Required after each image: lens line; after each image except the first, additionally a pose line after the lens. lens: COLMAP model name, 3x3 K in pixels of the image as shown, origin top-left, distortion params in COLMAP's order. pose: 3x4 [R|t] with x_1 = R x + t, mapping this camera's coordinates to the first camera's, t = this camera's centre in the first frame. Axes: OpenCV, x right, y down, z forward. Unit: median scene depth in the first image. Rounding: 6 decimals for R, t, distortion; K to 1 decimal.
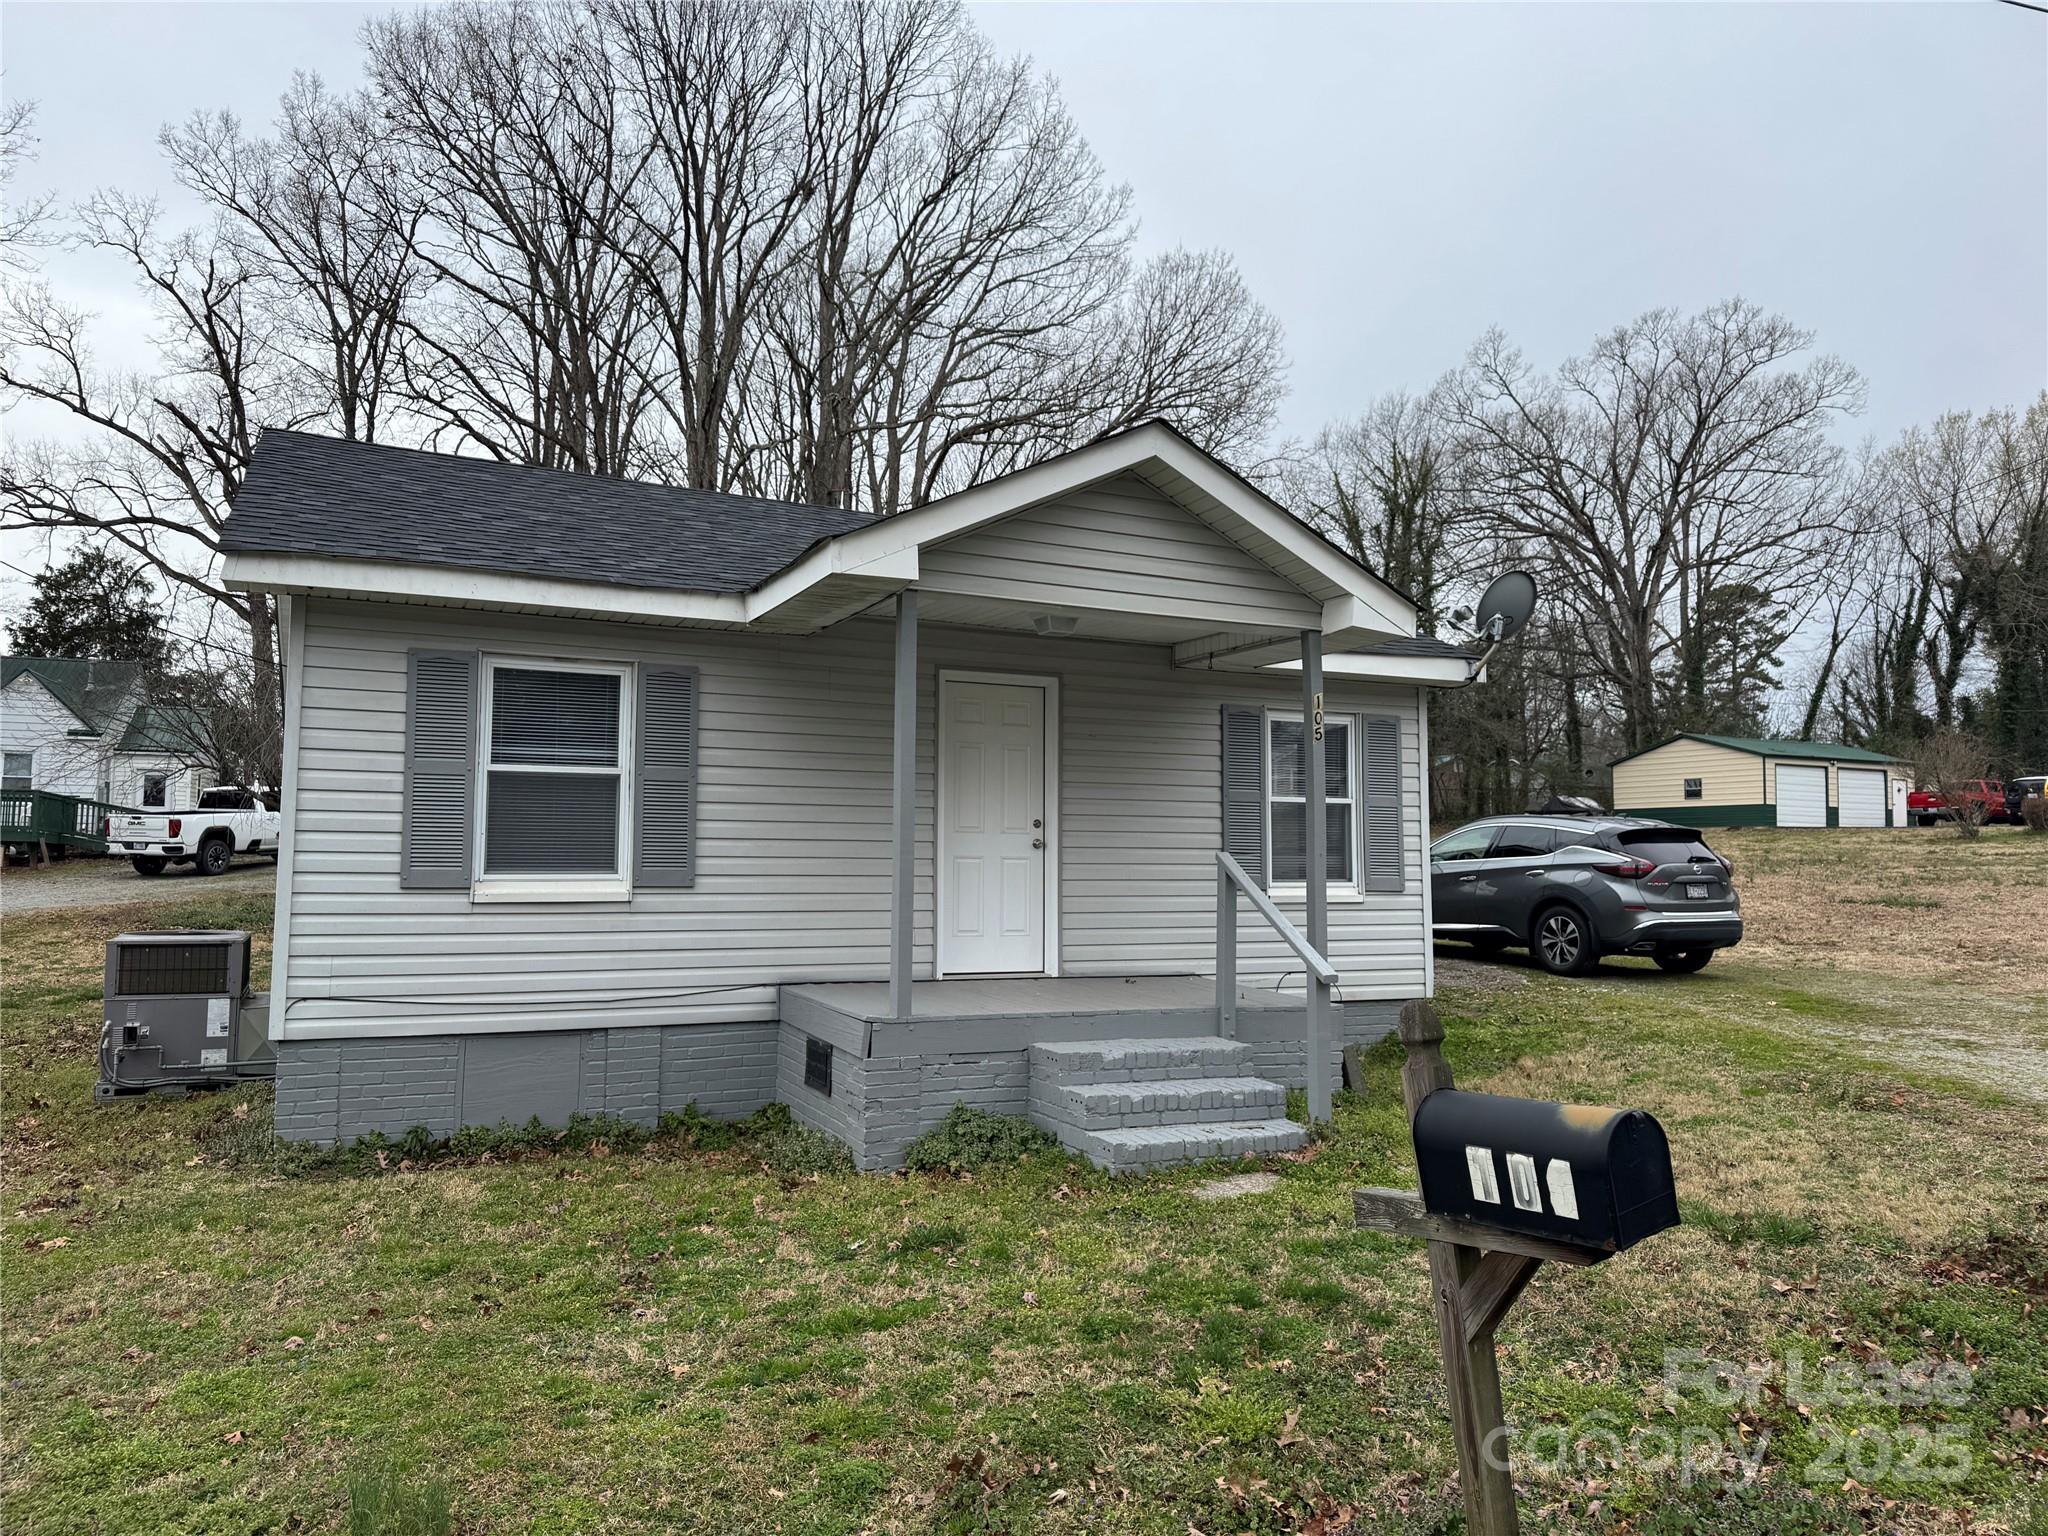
lens RADIAL K [[1480.8, 0, 1024.0], [0, 1480.8, 768.0], [0, 0, 1]] dist [0.108592, -0.141949]
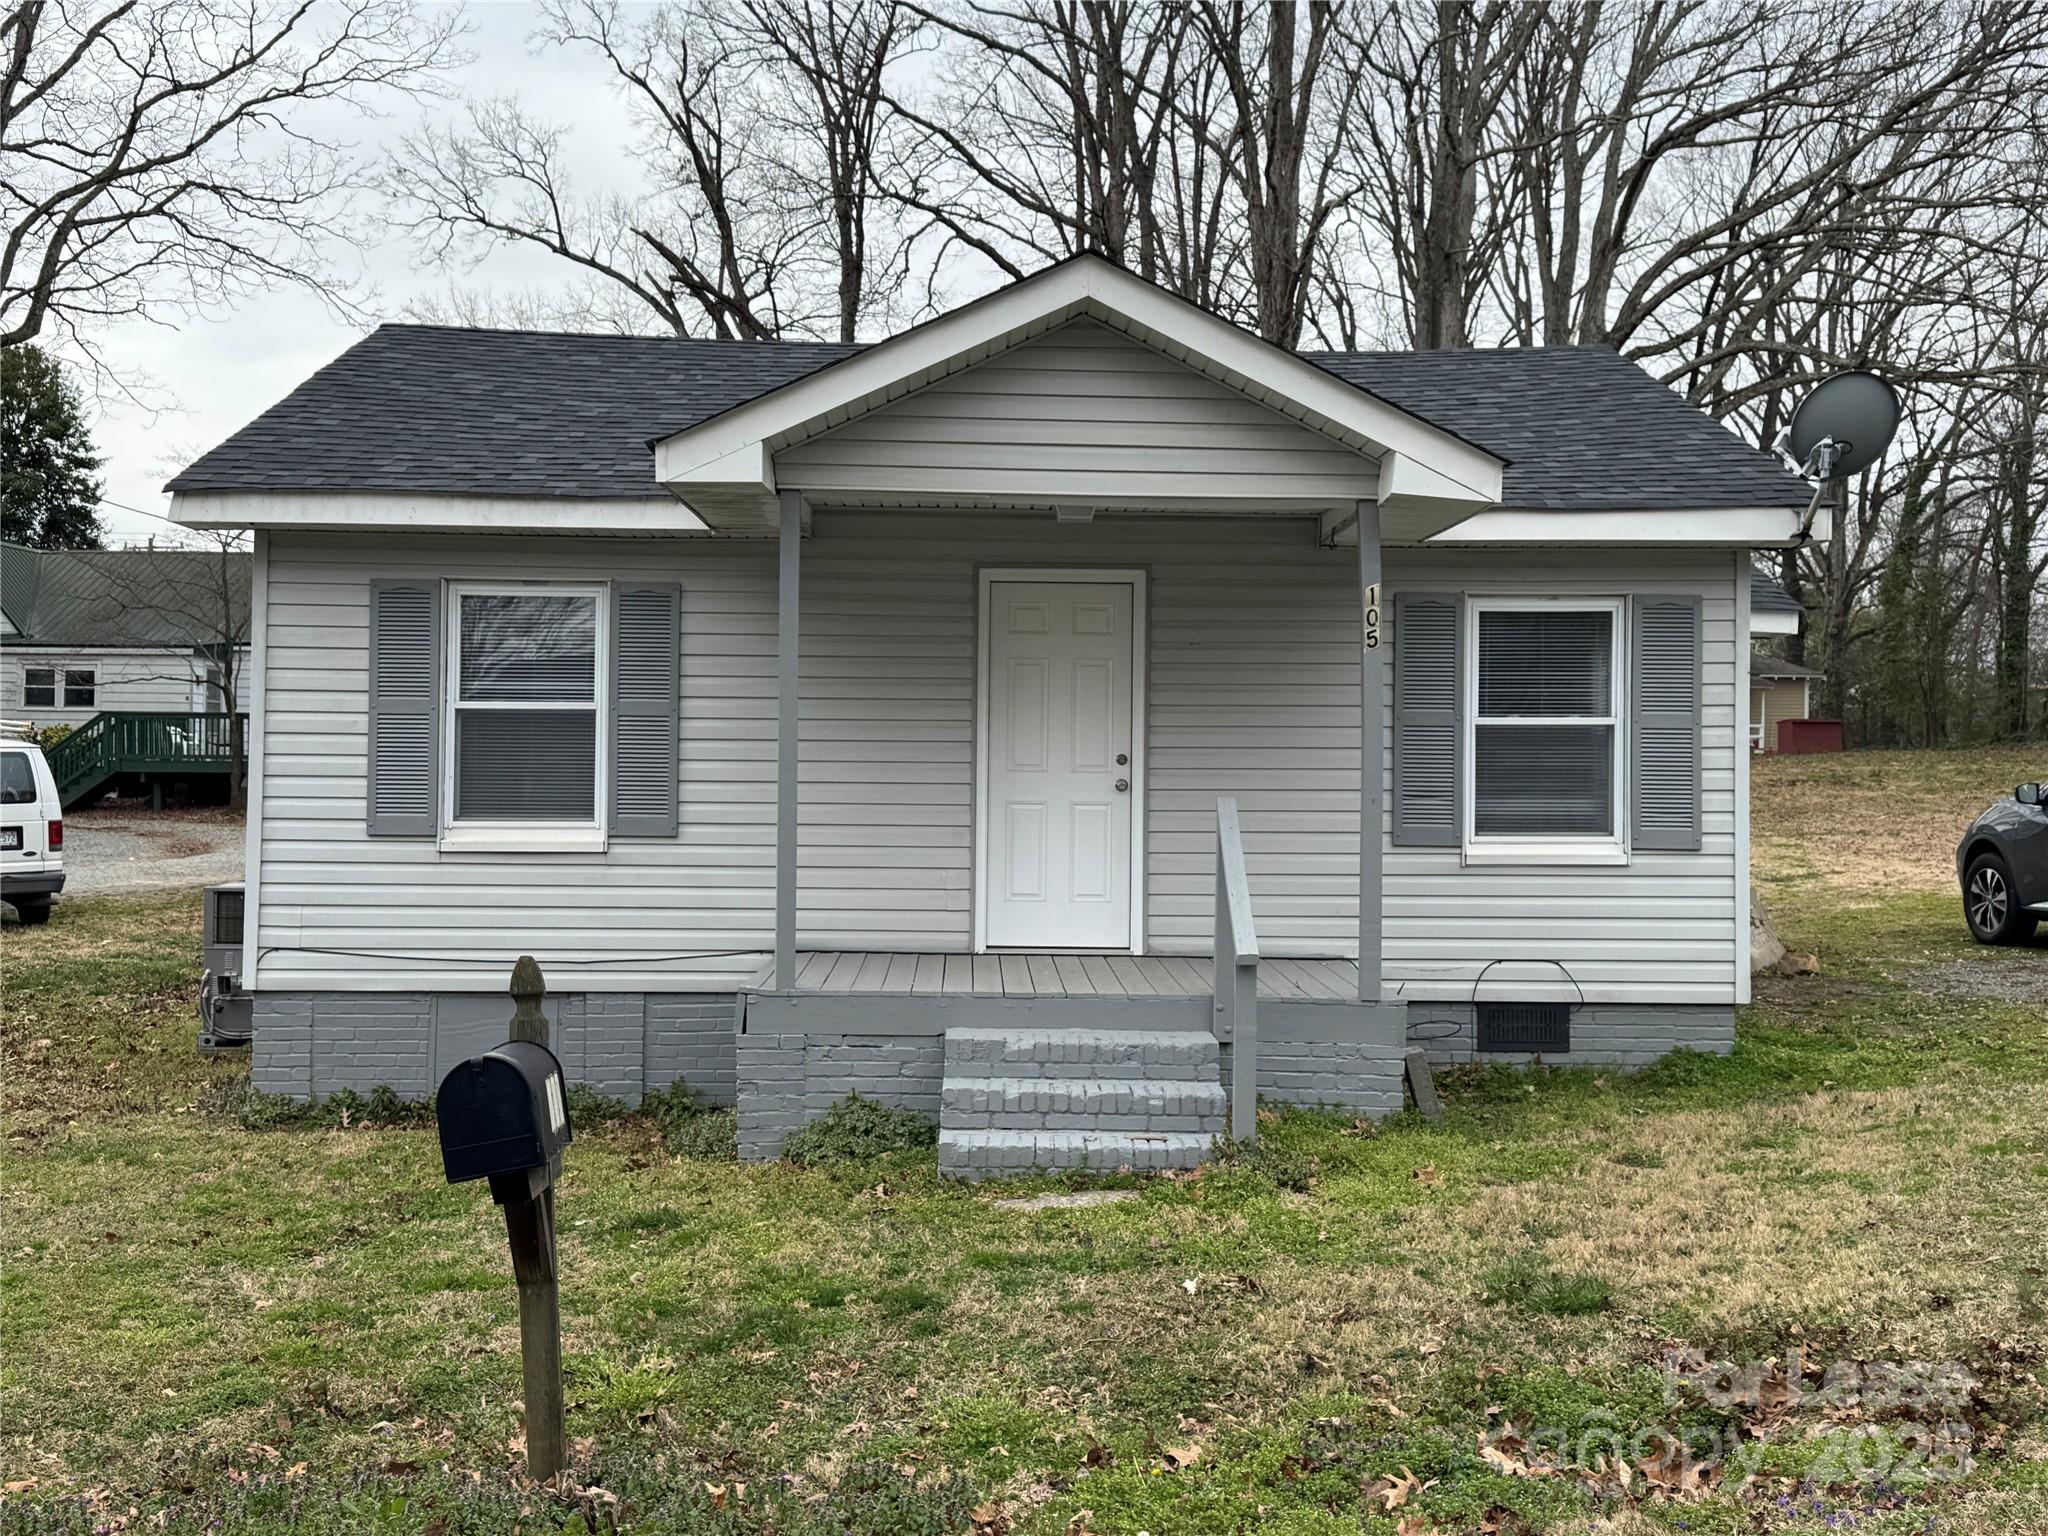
lens RADIAL K [[2244.0, 0, 1024.0], [0, 2244.0, 768.0], [0, 0, 1]] dist [0.115594, -0.004722]
pose [[0.905817, -0.006110, -0.423625, 0.519220], [0.027369, 0.998651, 0.044116, -0.012796], [0.422784, -0.051555, 0.904763, -0.101906]]
